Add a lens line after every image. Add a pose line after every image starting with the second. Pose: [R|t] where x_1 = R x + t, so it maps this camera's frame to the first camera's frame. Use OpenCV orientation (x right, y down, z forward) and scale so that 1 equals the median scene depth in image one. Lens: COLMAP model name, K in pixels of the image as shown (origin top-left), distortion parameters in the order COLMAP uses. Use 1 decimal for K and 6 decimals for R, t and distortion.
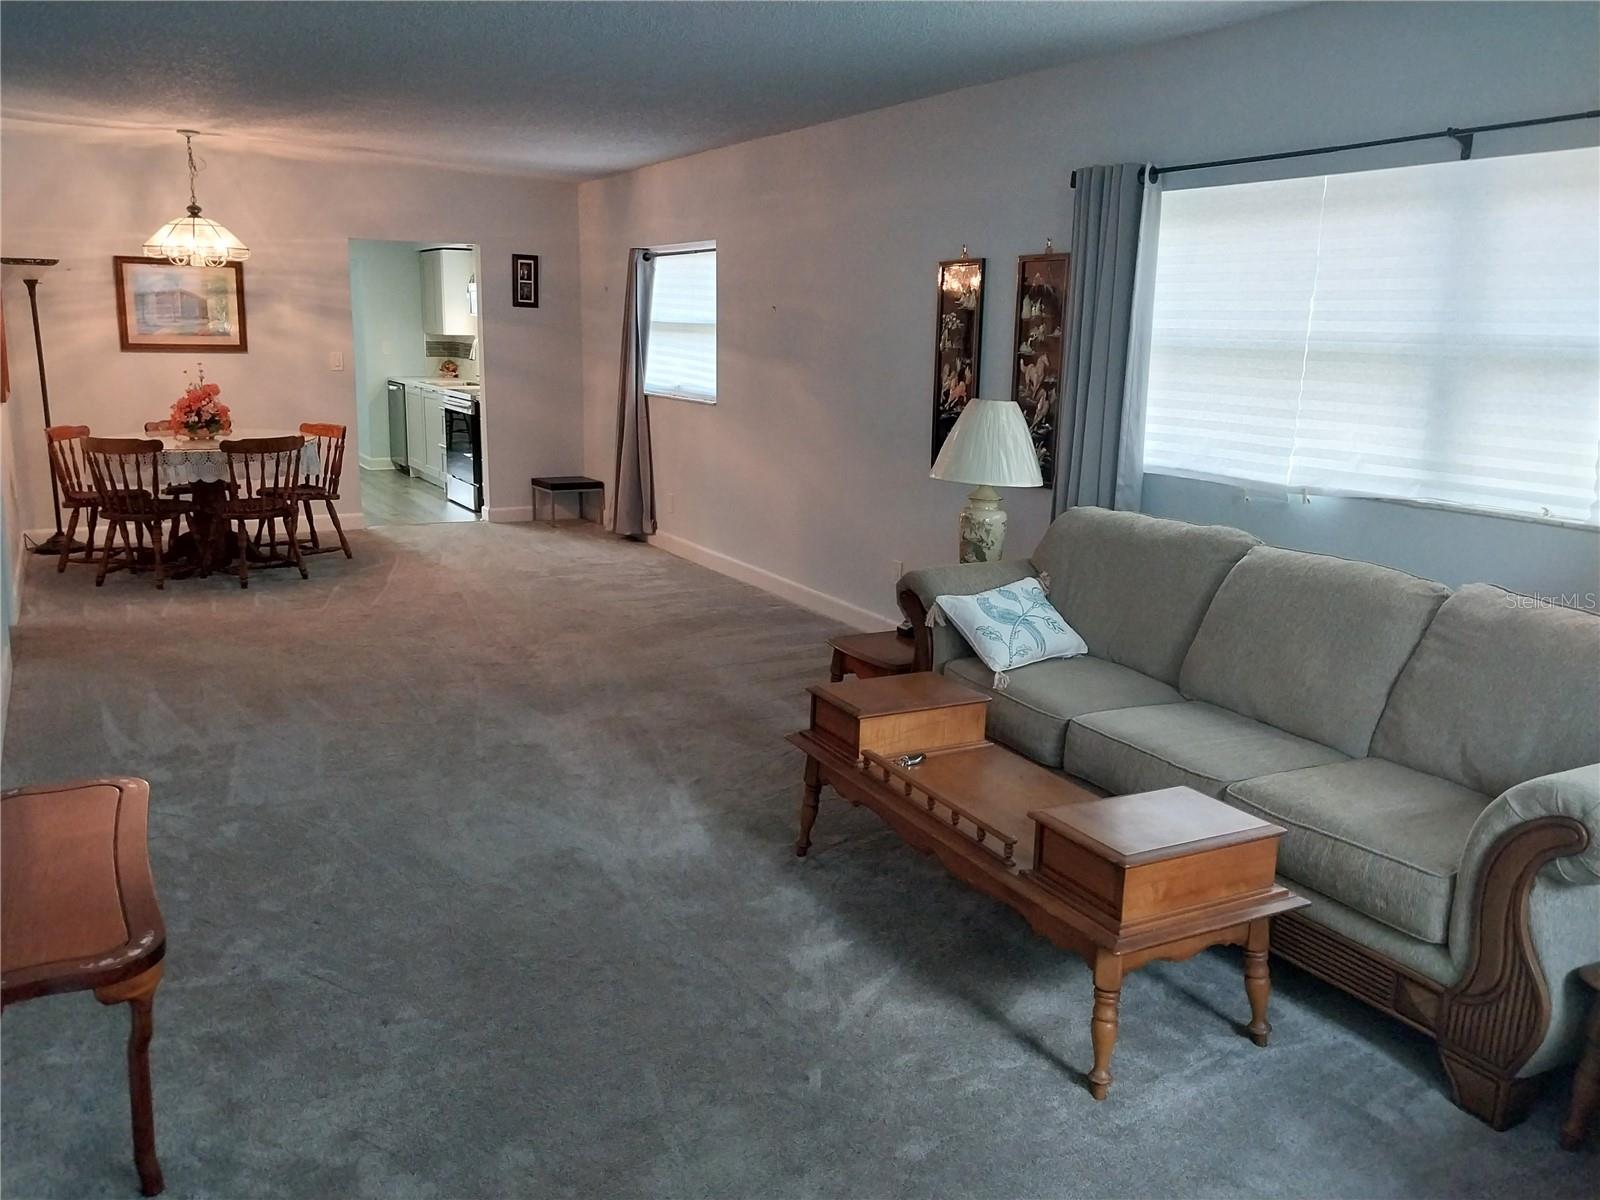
lens RADIAL K [[1252.6, 0, 812.1], [0, 1252.6, 598.6], [0, 0, 1]] dist [0.024385, -0.047862]
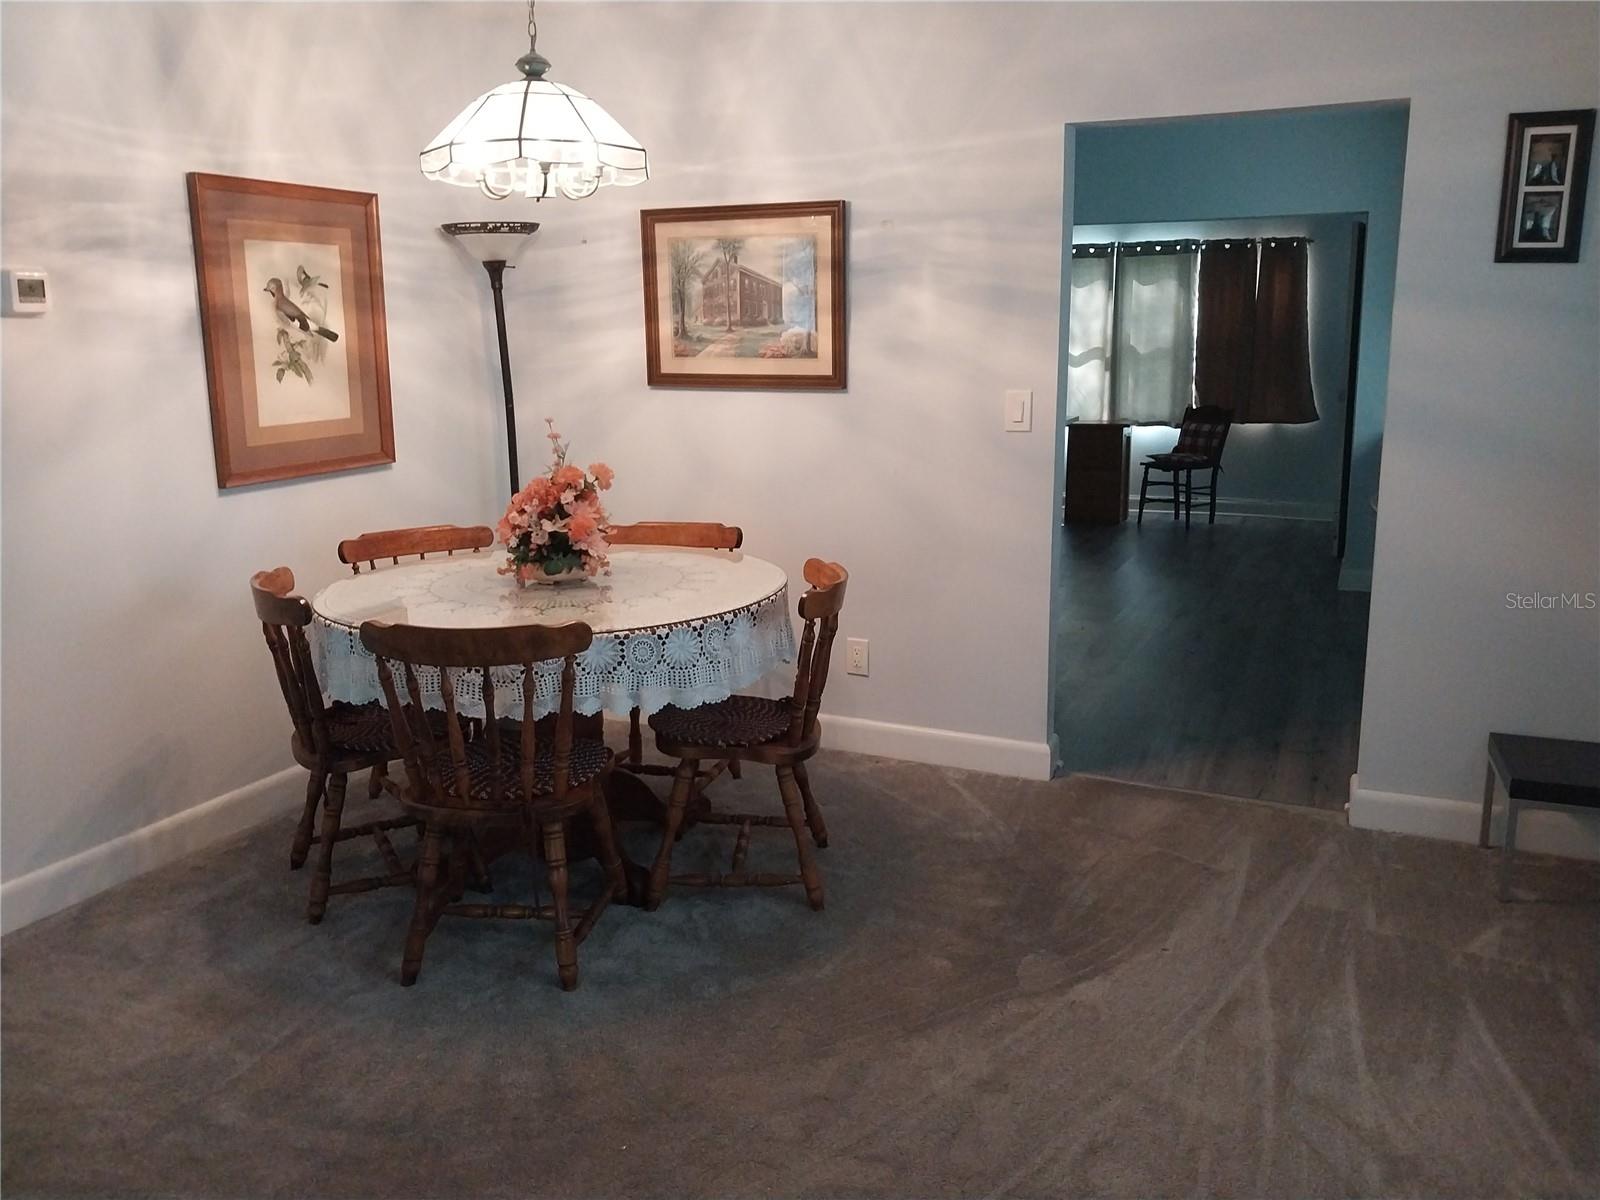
lens RADIAL K [[1252.6, 0, 807.5], [0, 1252.6, 596.2], [0, 0, 1]] dist [0.024385, -0.047862]
pose [[0.576762, 0.141073, -0.804639, -0.061808], [-0.154462, 0.986041, 0.062160, -0.159104], [0.802177, 0.088435, 0.590501, 0.775912]]
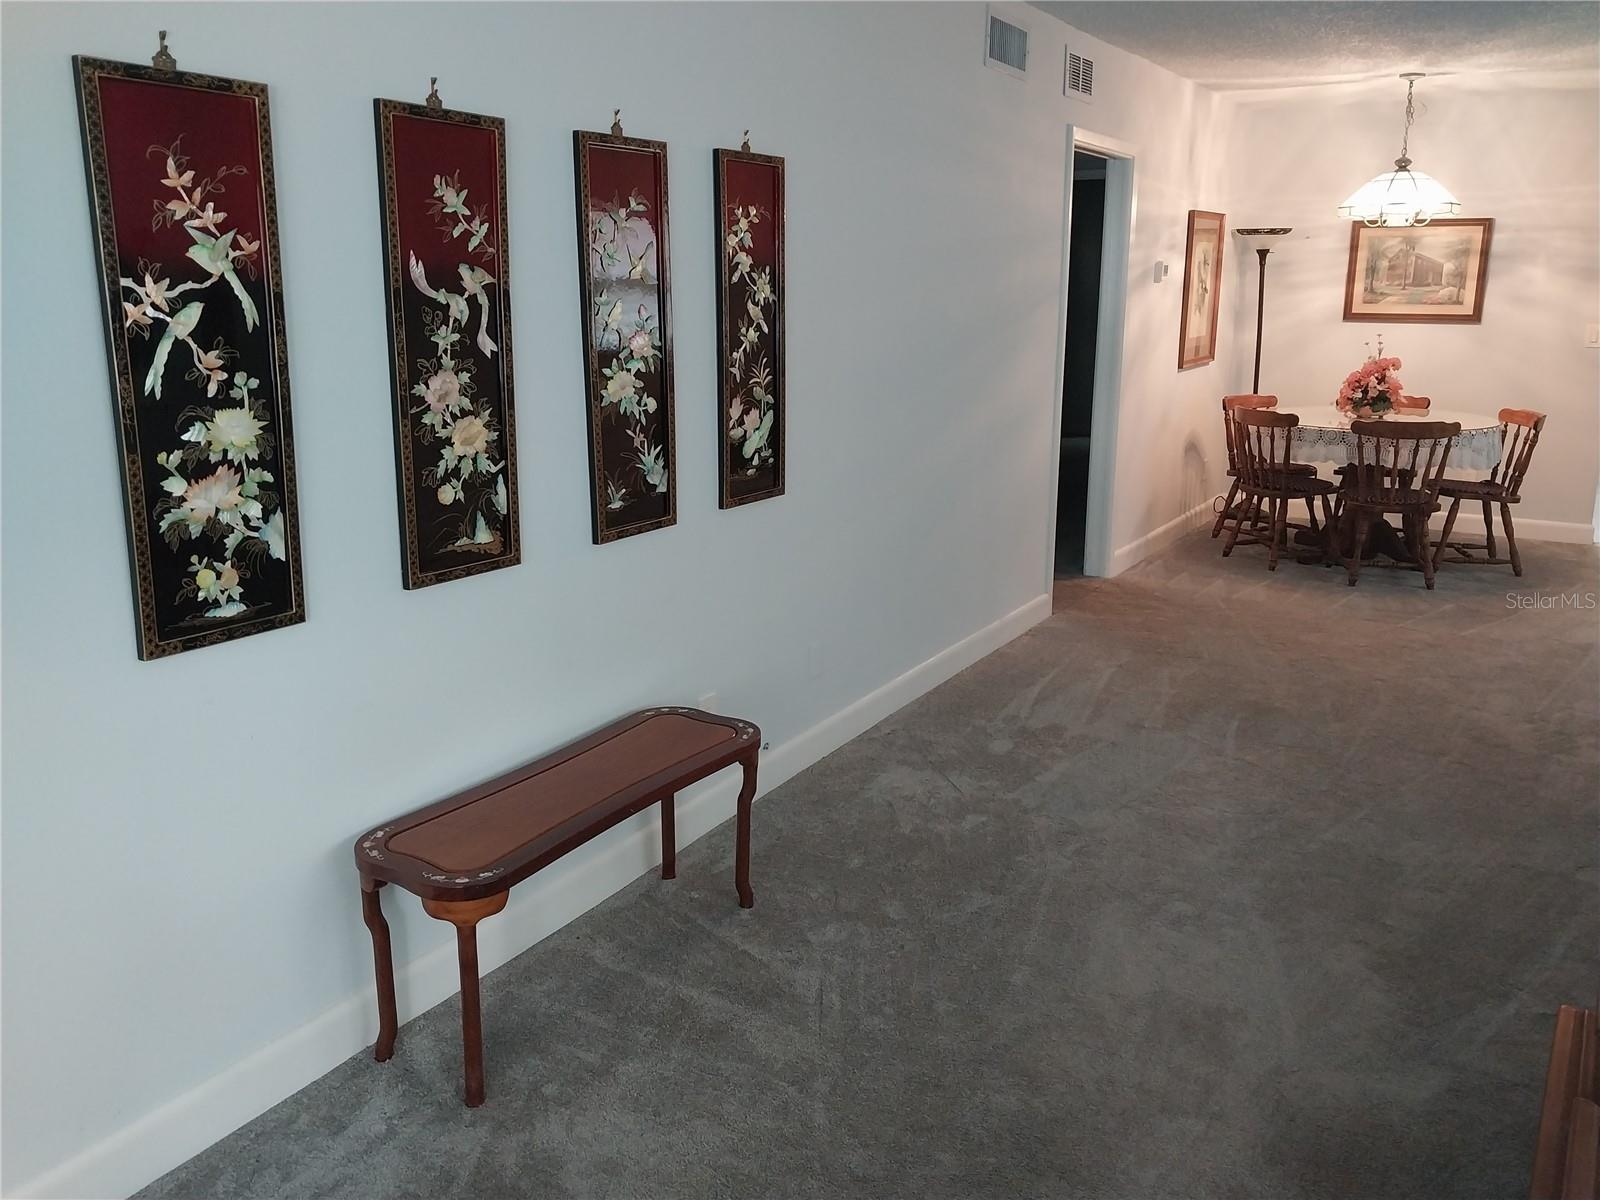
lens RADIAL K [[1252.6, 0, 798.3], [0, 1252.6, 584.4], [0, 0, 1]] dist [0.024385, -0.047862]
pose [[0.461130, 0.184960, -0.867841, 0.132987], [-0.177246, 0.977524, 0.114156, -0.038097], [0.869450, 0.101180, 0.483549, 0.204727]]
